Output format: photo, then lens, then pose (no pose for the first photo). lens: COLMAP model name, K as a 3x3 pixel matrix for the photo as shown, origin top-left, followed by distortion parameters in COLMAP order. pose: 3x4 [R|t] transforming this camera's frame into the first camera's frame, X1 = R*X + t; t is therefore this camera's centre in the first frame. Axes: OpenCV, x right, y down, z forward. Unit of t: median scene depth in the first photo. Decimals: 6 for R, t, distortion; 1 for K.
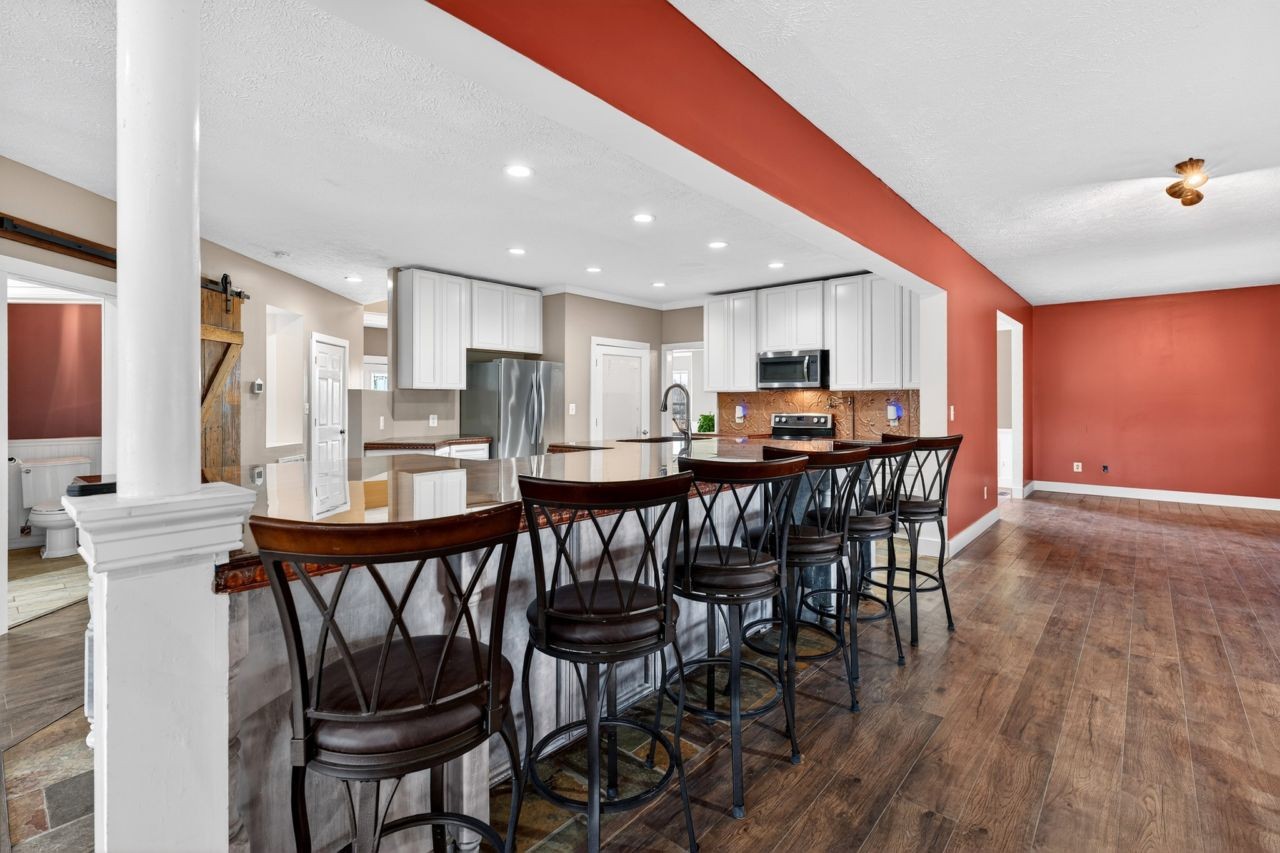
lens RADIAL K [[591.1, 0, 641.6], [0, 591.1, 420.2], [0, 0, 1]] dist [0.001457, -0.000011]
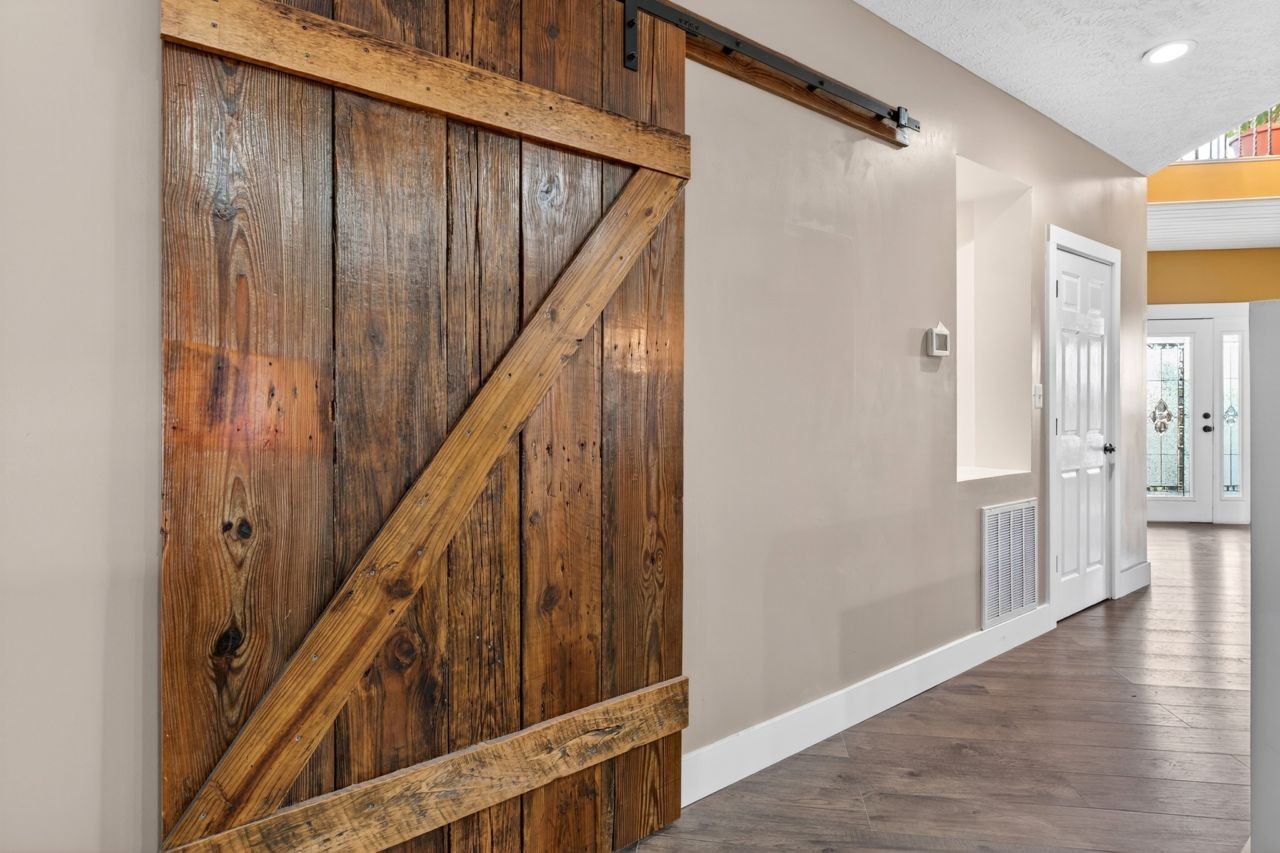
lens RADIAL K [[591.1, 0, 642.3], [0, 591.1, 431.2], [0, 0, 1]] dist [0.001457, -0.000011]
pose [[0.515451, 0.001929, -0.856917, -0.329635], [0.005322, 0.999971, 0.005452, 0.001920], [0.856903, -0.007371, 0.515425, 0.500345]]
